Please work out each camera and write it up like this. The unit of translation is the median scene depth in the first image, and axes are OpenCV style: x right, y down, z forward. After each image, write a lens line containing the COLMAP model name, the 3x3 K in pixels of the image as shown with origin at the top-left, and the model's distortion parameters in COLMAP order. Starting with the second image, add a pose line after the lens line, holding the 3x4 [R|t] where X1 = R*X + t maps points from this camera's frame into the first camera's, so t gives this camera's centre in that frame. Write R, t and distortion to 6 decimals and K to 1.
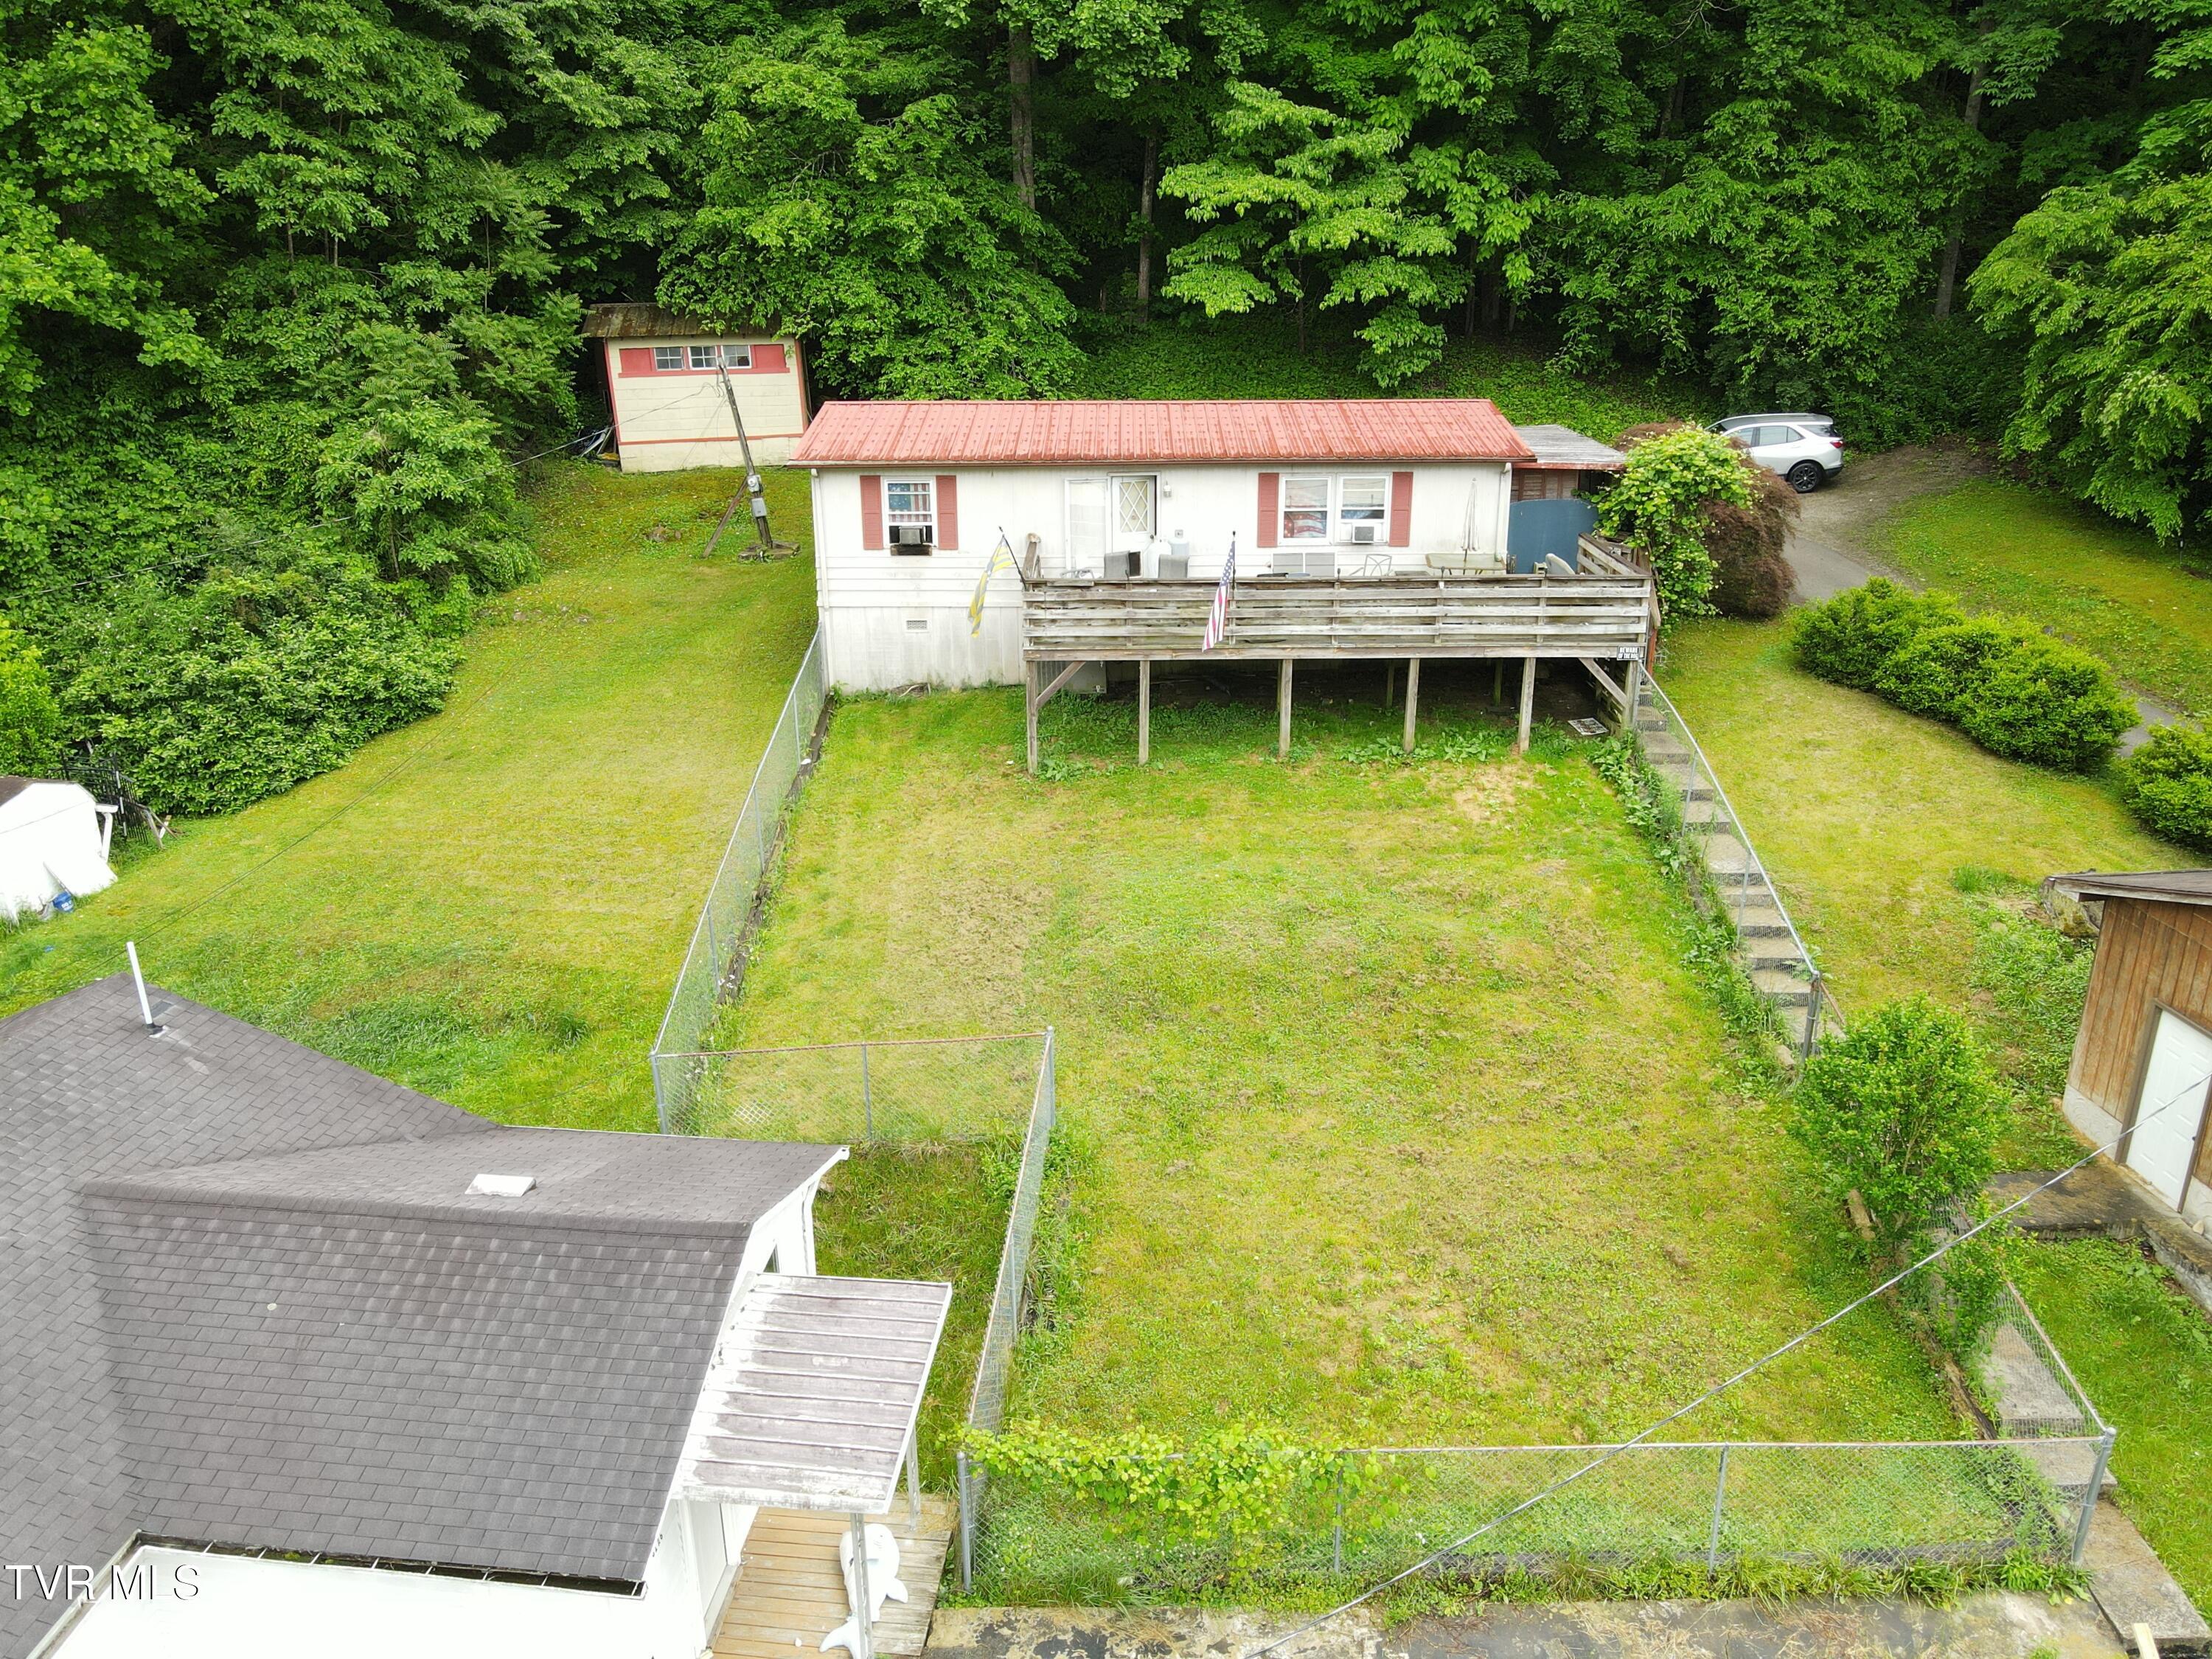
lens RADIAL K [[1620.5, 0, 1103.1], [0, 1620.5, 821.2], [0, 0, 1]] dist [0.009831, 0.013535]
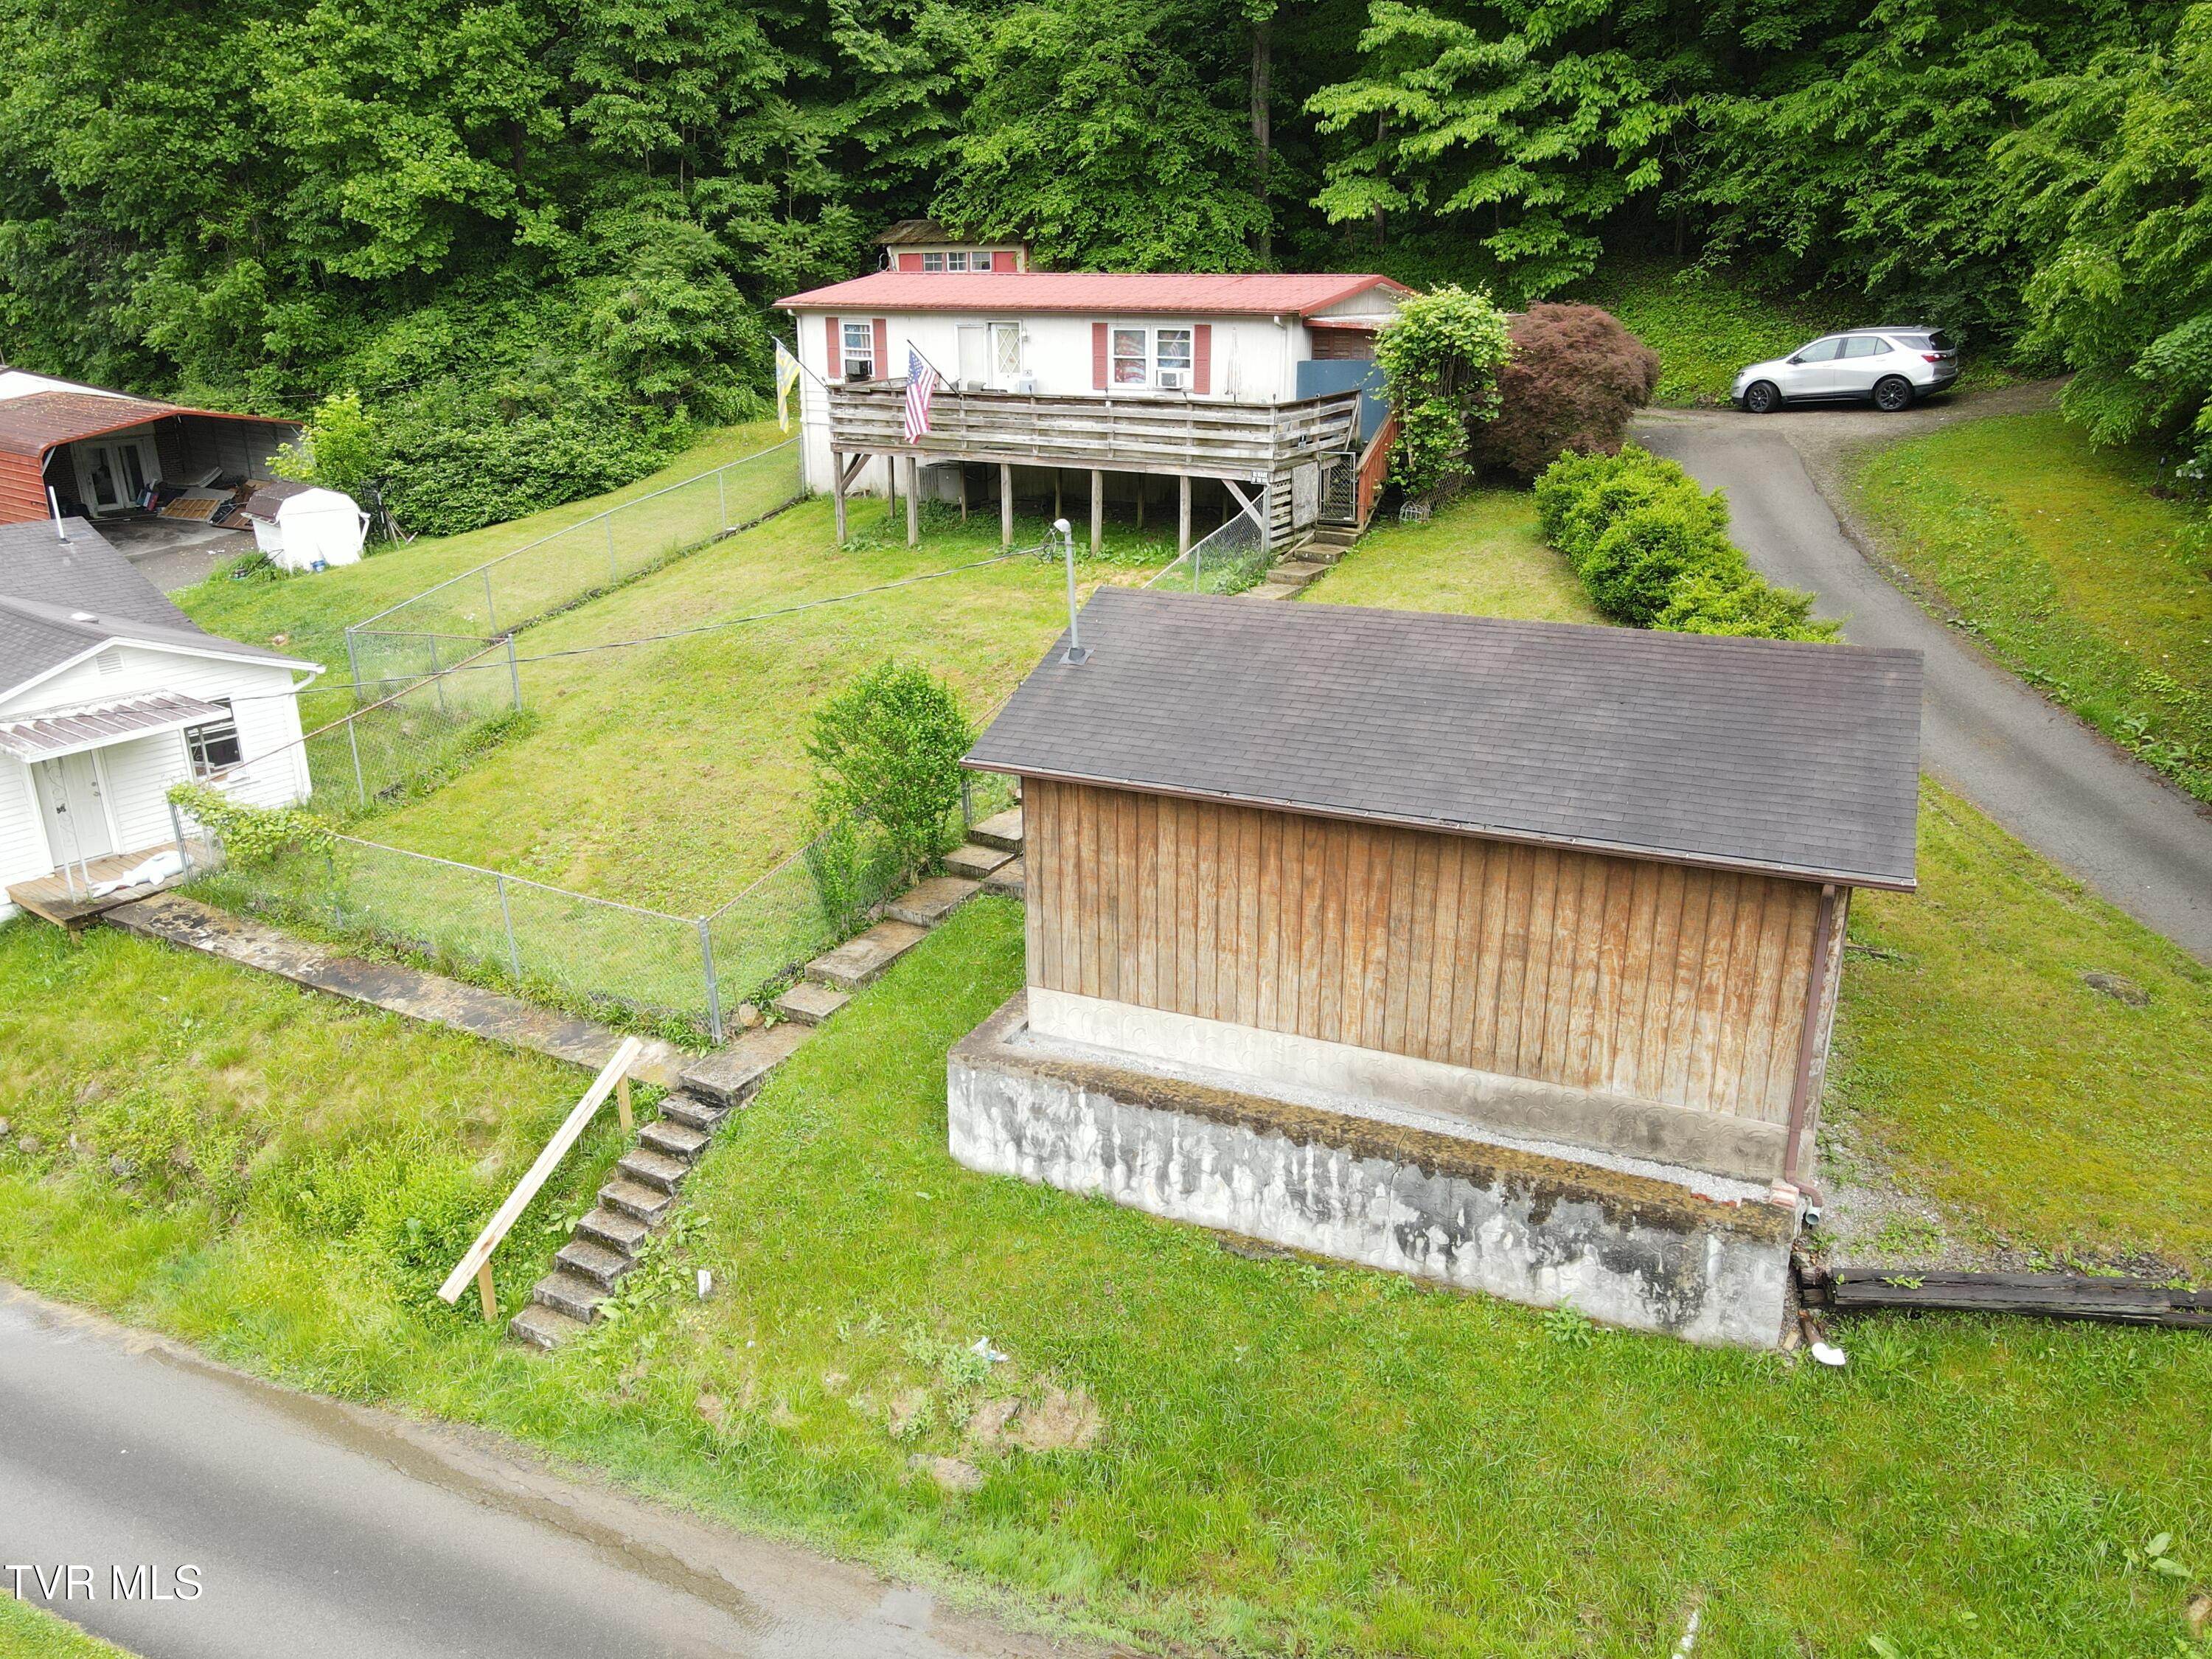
lens RADIAL K [[1620.5, 0, 1103.0], [0, 1620.5, 821.1], [0, 0, 1]] dist [0.009831, 0.013535]
pose [[0.862791, 0.170554, -0.475924, 0.712725], [-0.175126, 0.983919, 0.035119, 0.093421], [0.474261, 0.053046, 0.878785, 0.004540]]
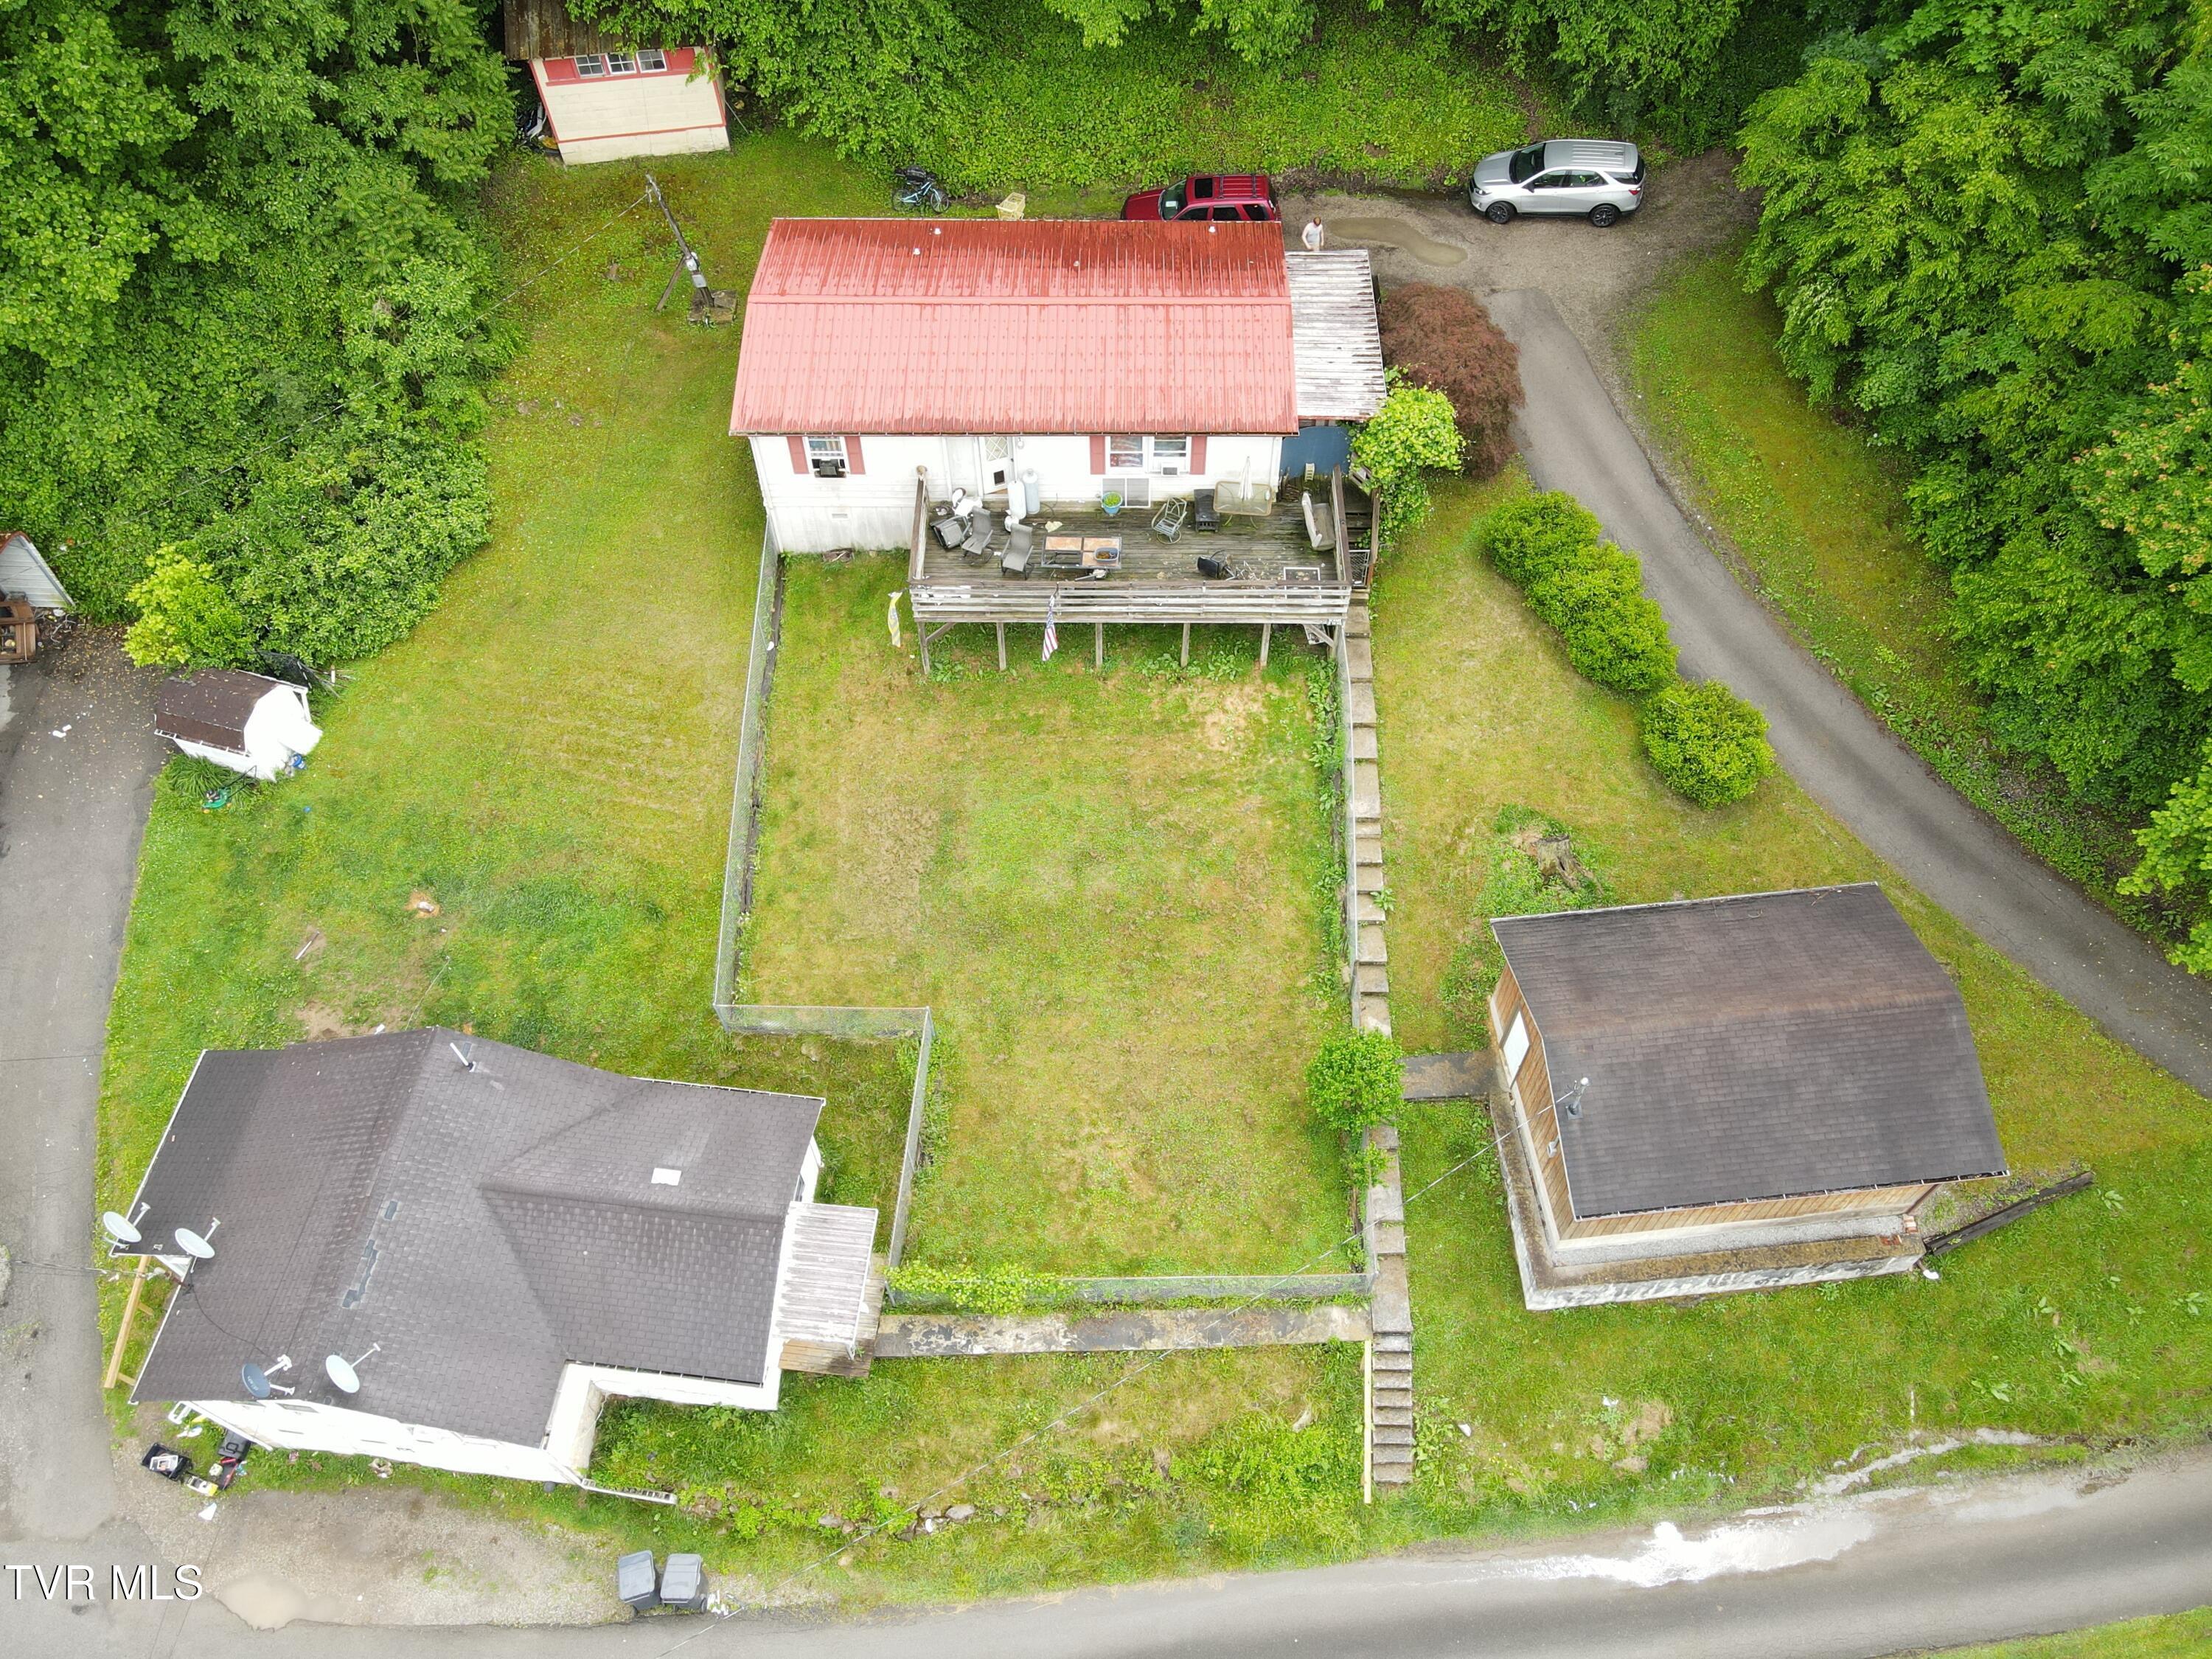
lens RADIAL K [[1620.5, 0, 1101.3], [0, 1620.5, 823.0], [0, 0, 1]] dist [0.009831, 0.013535]
pose [[0.999998, 0.000802, -0.001609, 0.107521], [0.000274, 0.816307, 0.577618, -0.711776], [0.001777, -0.577617, 0.816306, -0.250655]]
